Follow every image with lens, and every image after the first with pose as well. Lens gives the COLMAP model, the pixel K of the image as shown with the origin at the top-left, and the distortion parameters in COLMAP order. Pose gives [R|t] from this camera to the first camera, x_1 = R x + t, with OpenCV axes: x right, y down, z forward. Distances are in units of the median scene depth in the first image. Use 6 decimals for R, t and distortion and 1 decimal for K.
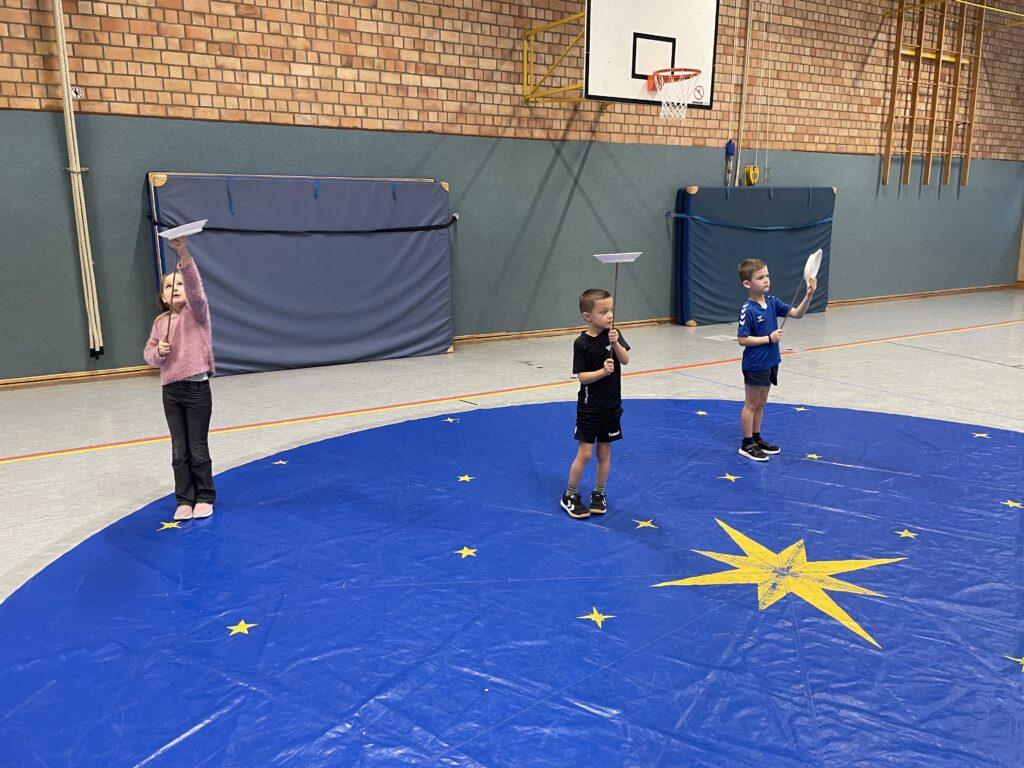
lens RADIAL K [[767.9, 0, 519.5], [0, 767.9, 386.4], [0, 0, 1]] dist [0.049368, -0.066633]
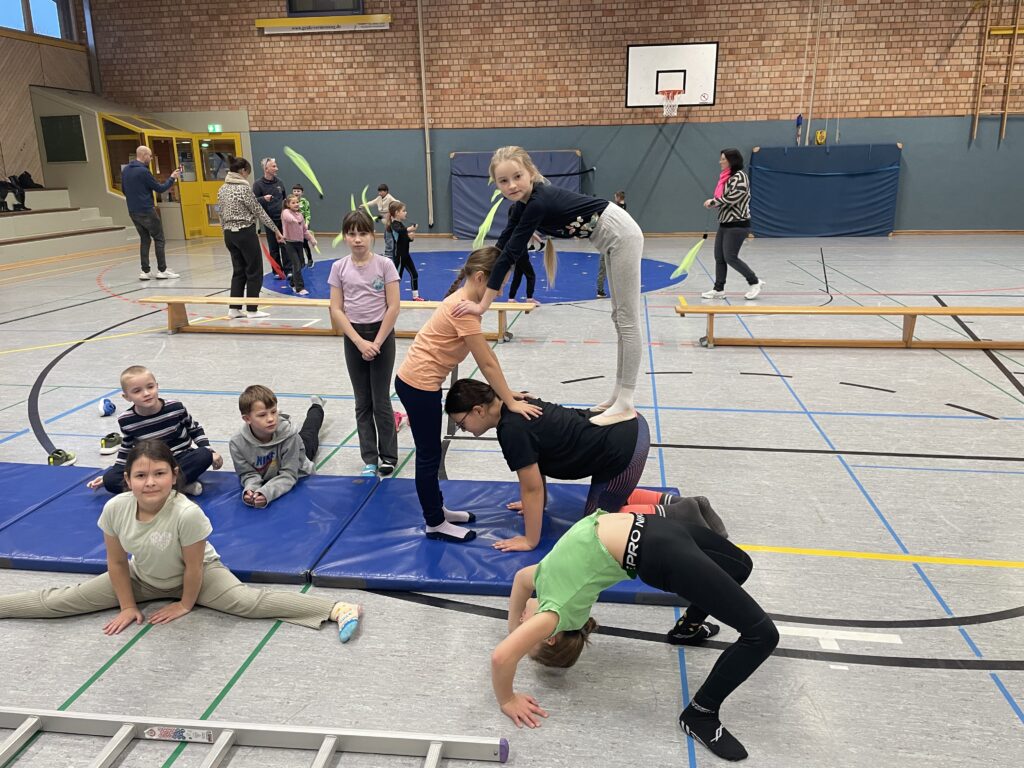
lens RADIAL K [[767.9, 0, 505.2], [0, 767.9, 388.1], [0, 0, 1]] dist [0.049368, -0.066633]
pose [[0.775806, 0.164360, -0.609189, 1.085035], [-0.127812, 0.986398, 0.103362, 0.161290], [0.617891, -0.002327, 0.786260, -0.704193]]
